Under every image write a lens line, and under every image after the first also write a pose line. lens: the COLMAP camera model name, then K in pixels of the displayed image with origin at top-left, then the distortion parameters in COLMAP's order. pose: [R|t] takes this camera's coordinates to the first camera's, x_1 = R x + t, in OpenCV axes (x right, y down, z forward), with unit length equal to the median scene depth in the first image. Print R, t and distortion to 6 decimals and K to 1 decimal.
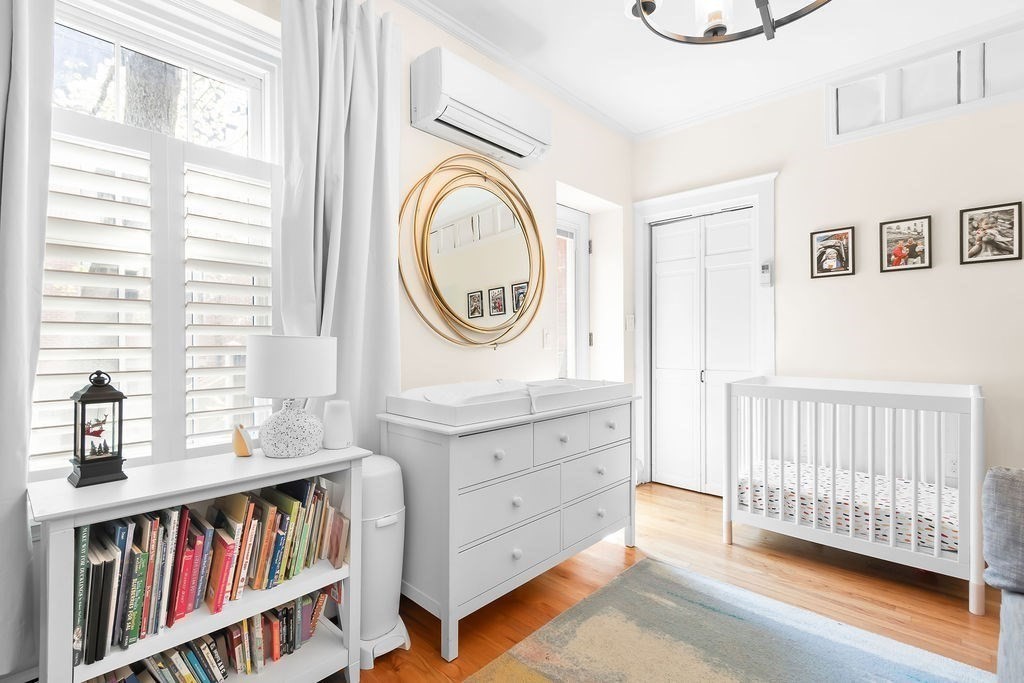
lens RADIAL K [[474.5, 0, 510.6], [0, 474.5, 337.9], [0, 0, 1]] dist [0.009245, -0.004113]
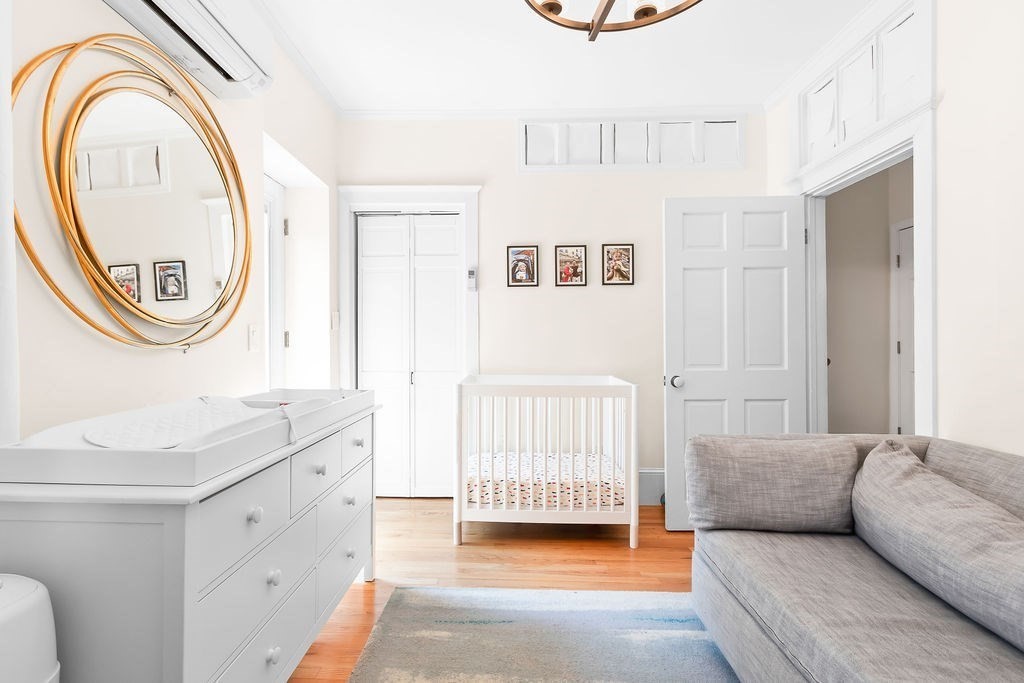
lens RADIAL K [[474.5, 0, 511.1], [0, 474.5, 339.5], [0, 0, 1]] dist [0.009245, -0.004113]
pose [[0.750484, 0.008593, 0.660833, -0.127148], [-0.008373, 0.999959, -0.003493, 0.004656], [-0.660836, -0.002912, 0.750525, 0.188402]]
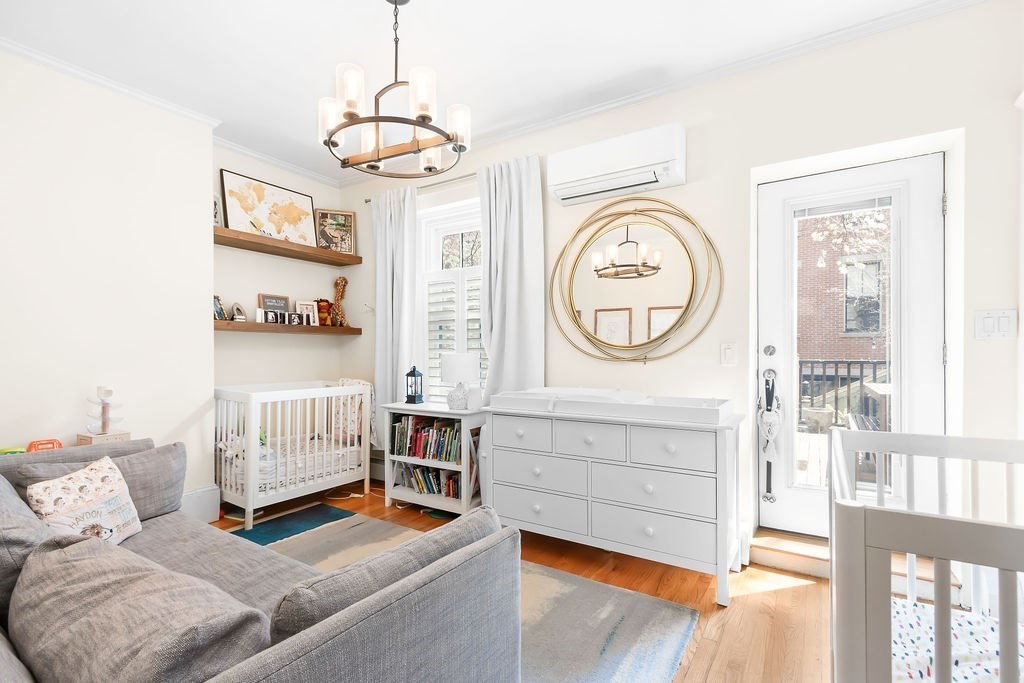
lens RADIAL K [[474.5, 0, 511.4], [0, 474.5, 349.5], [0, 0, 1]] dist [0.009245, -0.004113]
pose [[0.184383, -0.005676, -0.982838, 0.964043], [0.009180, 0.999950, -0.004052, -0.007785], [0.982812, -0.008275, 0.184426, 0.468940]]
